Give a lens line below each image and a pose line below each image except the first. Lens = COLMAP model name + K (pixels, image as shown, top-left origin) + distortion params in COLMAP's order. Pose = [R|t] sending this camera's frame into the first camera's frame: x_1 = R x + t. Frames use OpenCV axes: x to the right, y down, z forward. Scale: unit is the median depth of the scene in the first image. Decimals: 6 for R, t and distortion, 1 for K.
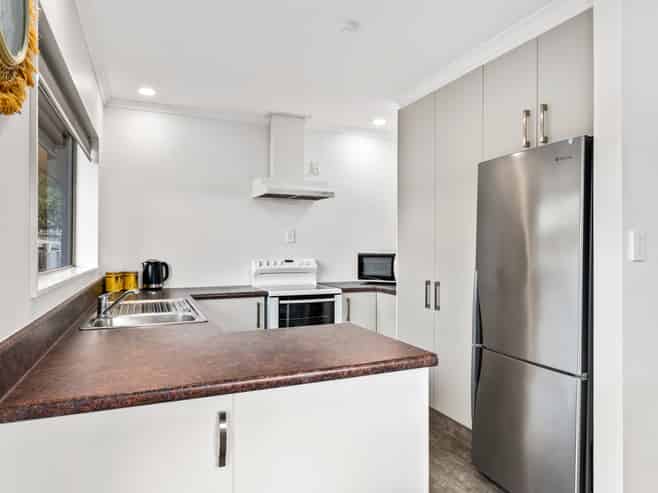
lens RADIAL K [[422.6, 0, 328.2], [0, 422.6, 249.3], [0, 0, 1]] dist [0.006217, 0.000806]
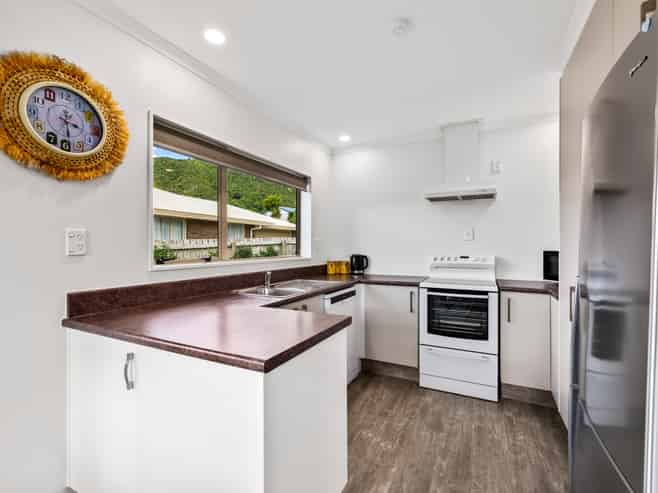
lens RADIAL K [[305.7, 0, 329.8], [0, 305.7, 244.6], [0, 0, 1]] dist [0.001117, 0.000075]
pose [[0.647903, -0.005242, -0.761705, 0.312908], [-0.001369, 0.999967, -0.008046, 0.002597], [0.761722, 0.006256, 0.647874, 0.253567]]
